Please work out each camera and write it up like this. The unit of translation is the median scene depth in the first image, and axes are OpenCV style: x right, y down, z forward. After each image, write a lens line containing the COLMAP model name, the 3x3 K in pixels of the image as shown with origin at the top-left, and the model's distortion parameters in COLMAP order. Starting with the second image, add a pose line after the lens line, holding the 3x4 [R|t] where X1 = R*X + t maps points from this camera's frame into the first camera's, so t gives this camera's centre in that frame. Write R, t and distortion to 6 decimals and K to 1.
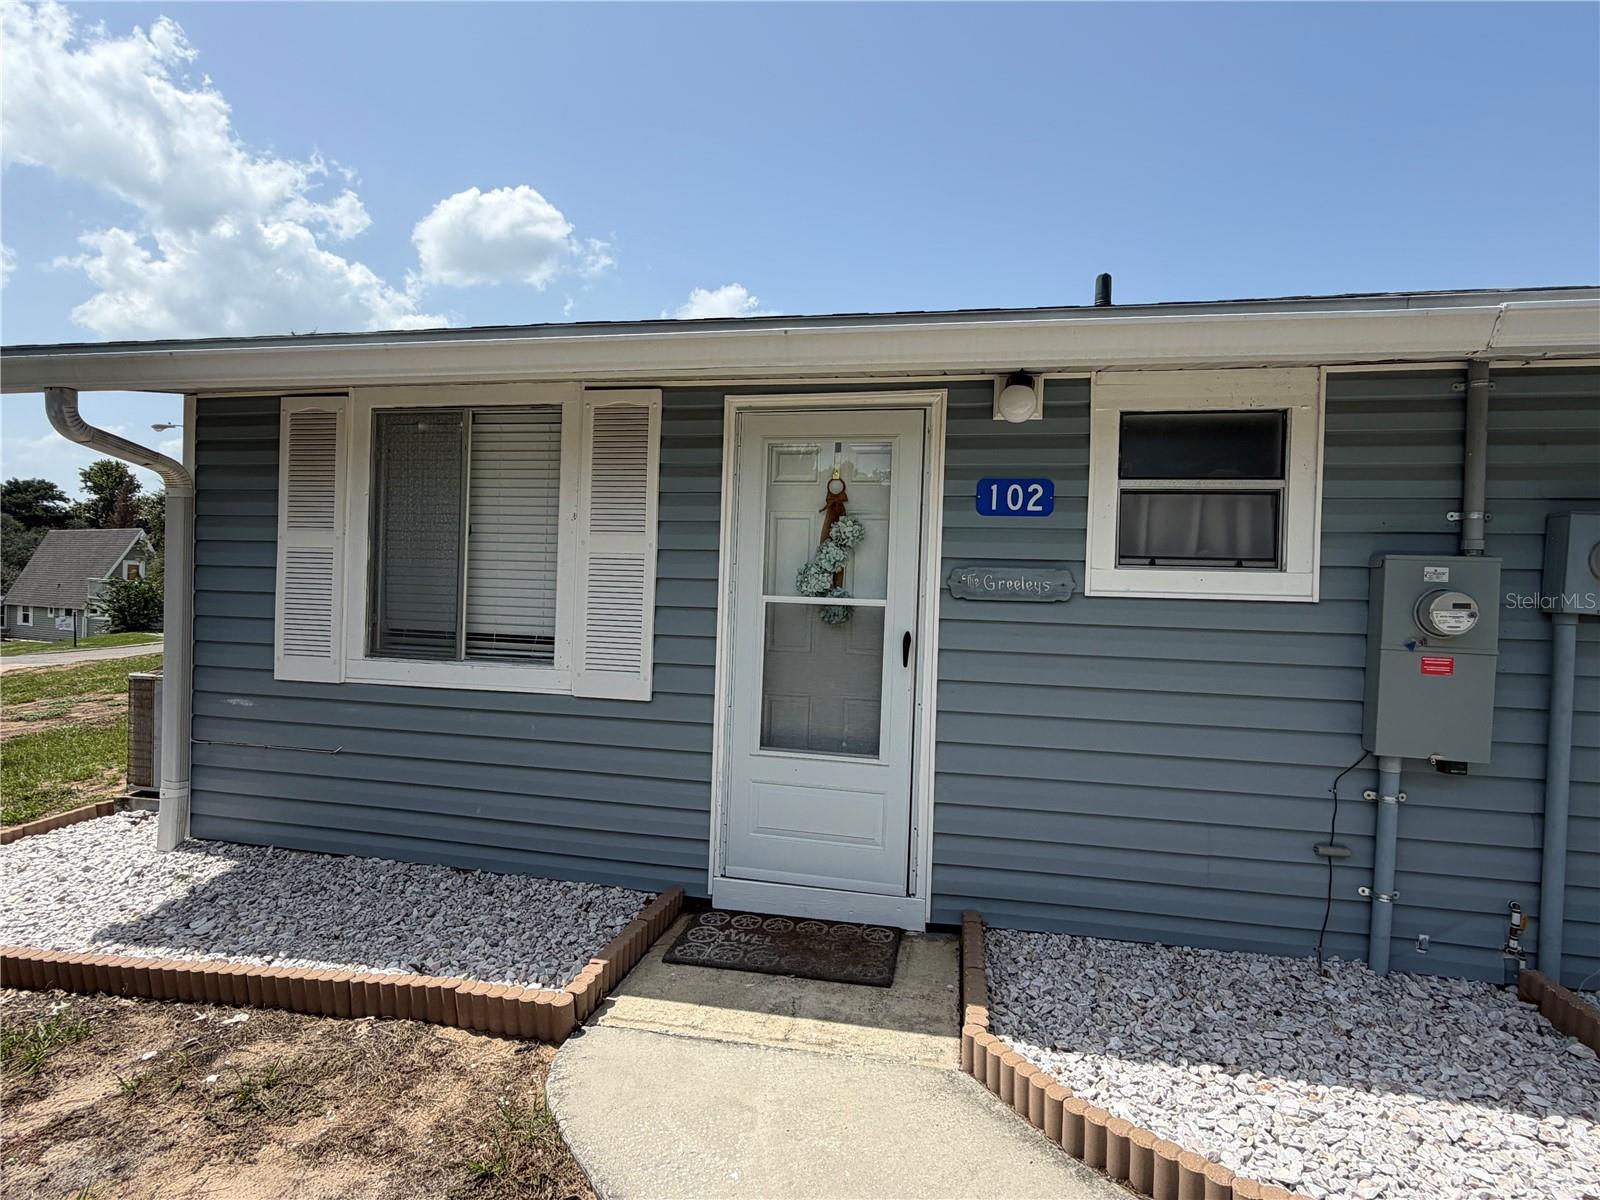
lens RADIAL K [[829.9, 0, 800.0], [0, 829.9, 600.0], [0, 0, 1]] dist [-0.014741, -0.000634]
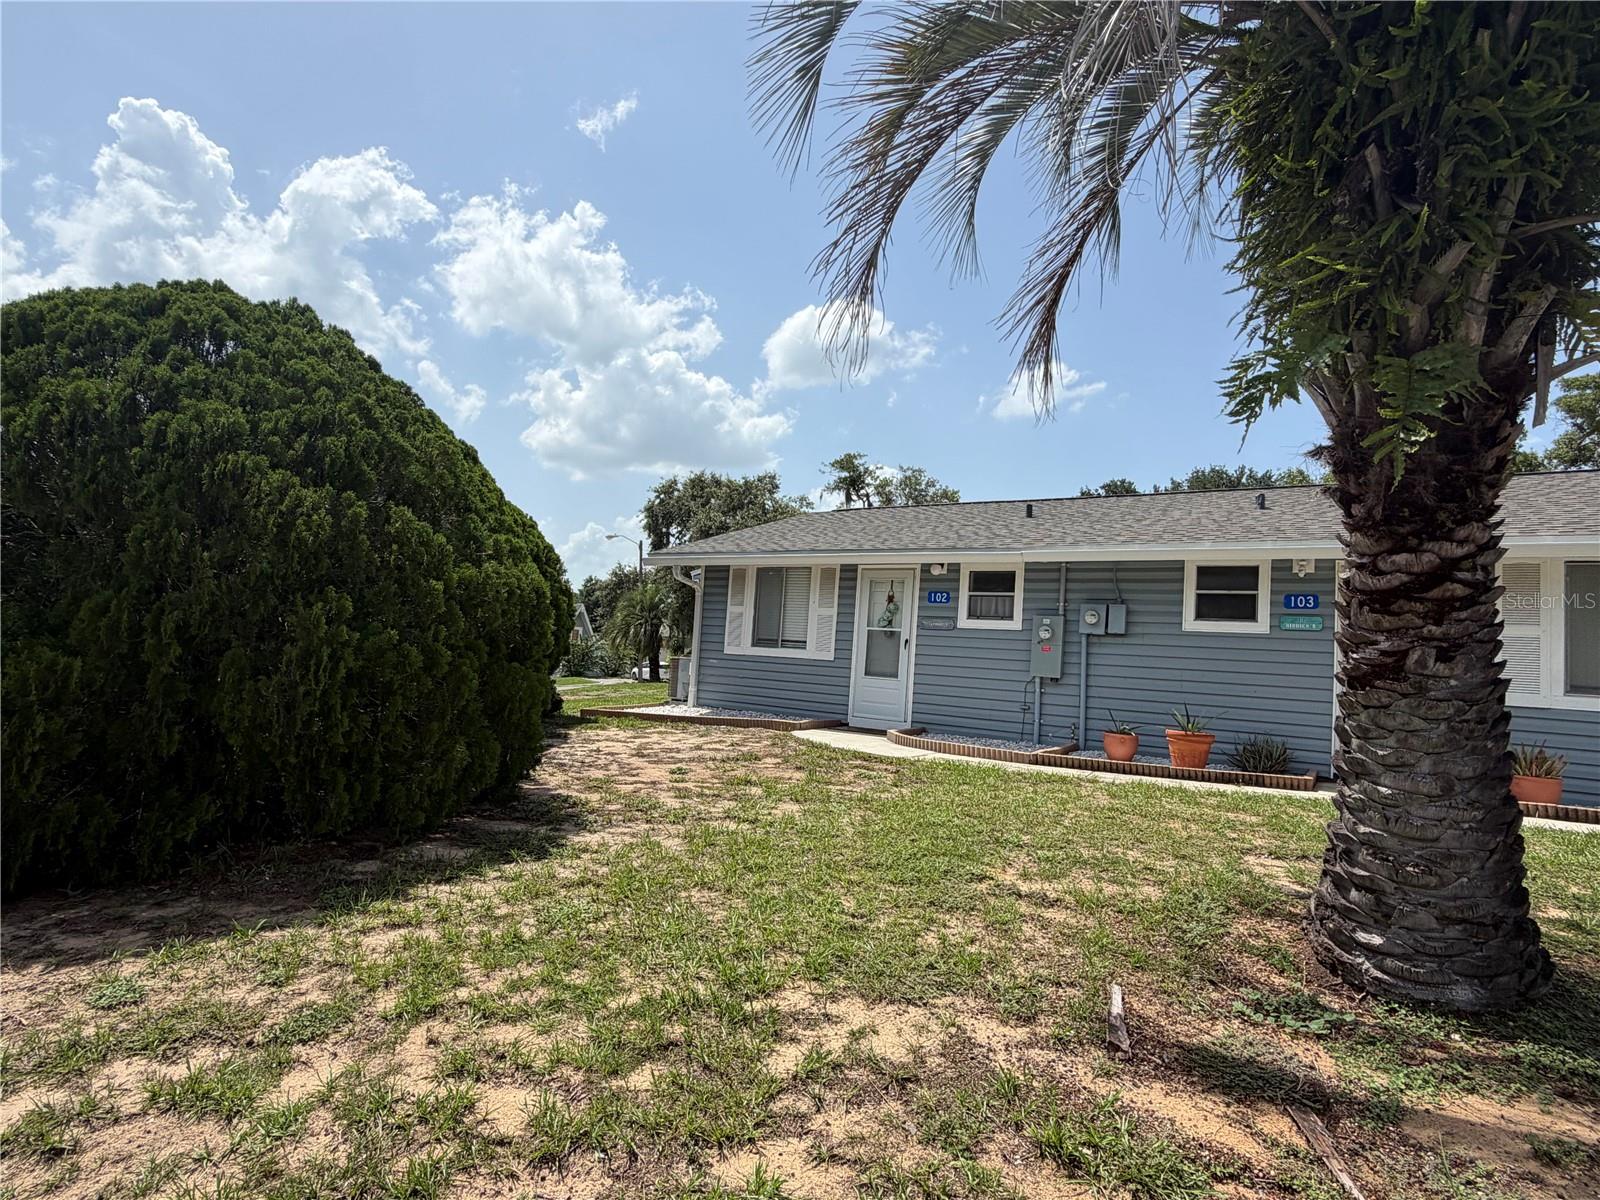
lens RADIAL K [[829.9, 0, 800.0], [0, 829.9, 600.0], [0, 0, 1]] dist [-0.014741, -0.000634]
pose [[0.930478, 0.001121, -0.366346, 0.778228], [-0.031335, 0.996574, -0.076538, 0.124376], [0.365005, 0.082696, 0.927325, -1.813274]]
